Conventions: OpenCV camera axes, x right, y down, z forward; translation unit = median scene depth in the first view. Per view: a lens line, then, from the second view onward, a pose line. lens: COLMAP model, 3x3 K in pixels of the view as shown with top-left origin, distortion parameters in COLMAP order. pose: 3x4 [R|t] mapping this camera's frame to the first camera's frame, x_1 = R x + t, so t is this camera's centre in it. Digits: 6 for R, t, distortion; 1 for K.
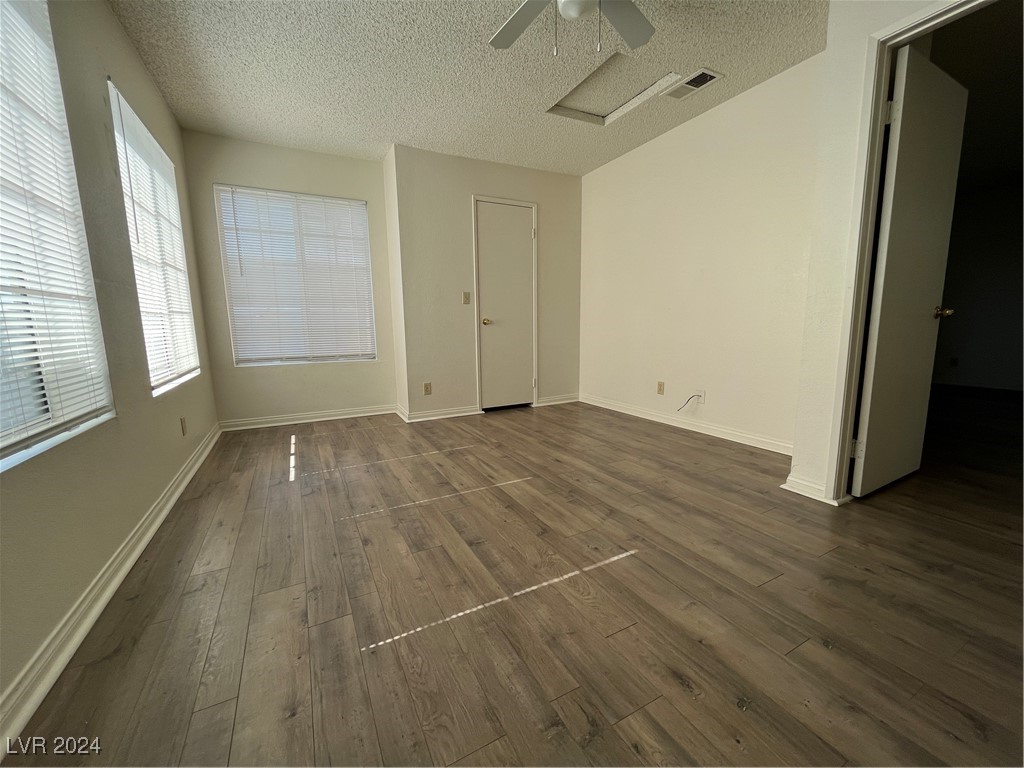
lens RADIAL K [[414.6, 0, 515.0], [0, 414.6, 384.5], [0, 0, 1]] dist [-0.001997, -0.000338]
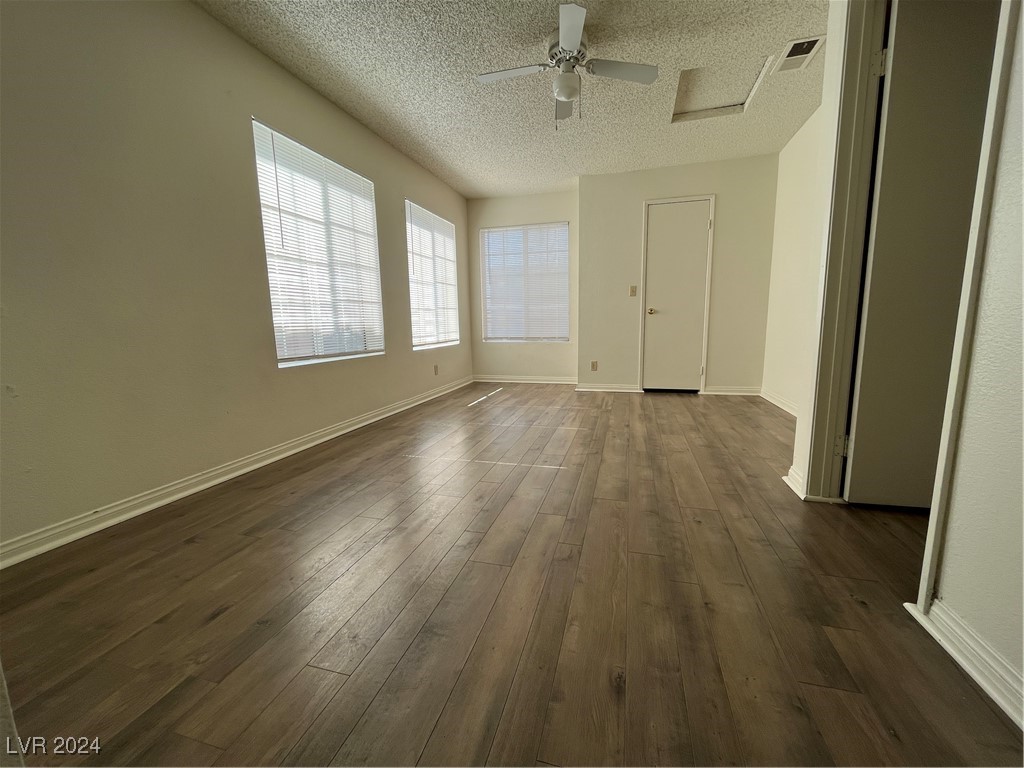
lens RADIAL K [[414.6, 0, 510.4], [0, 414.6, 385.2], [0, 0, 1]] dist [-0.001997, -0.000338]
pose [[0.718728, 0.107083, -0.686995, 0.859028], [-0.095891, 0.993893, 0.054600, 0.043696], [0.688647, 0.026634, 0.724608, -0.137077]]
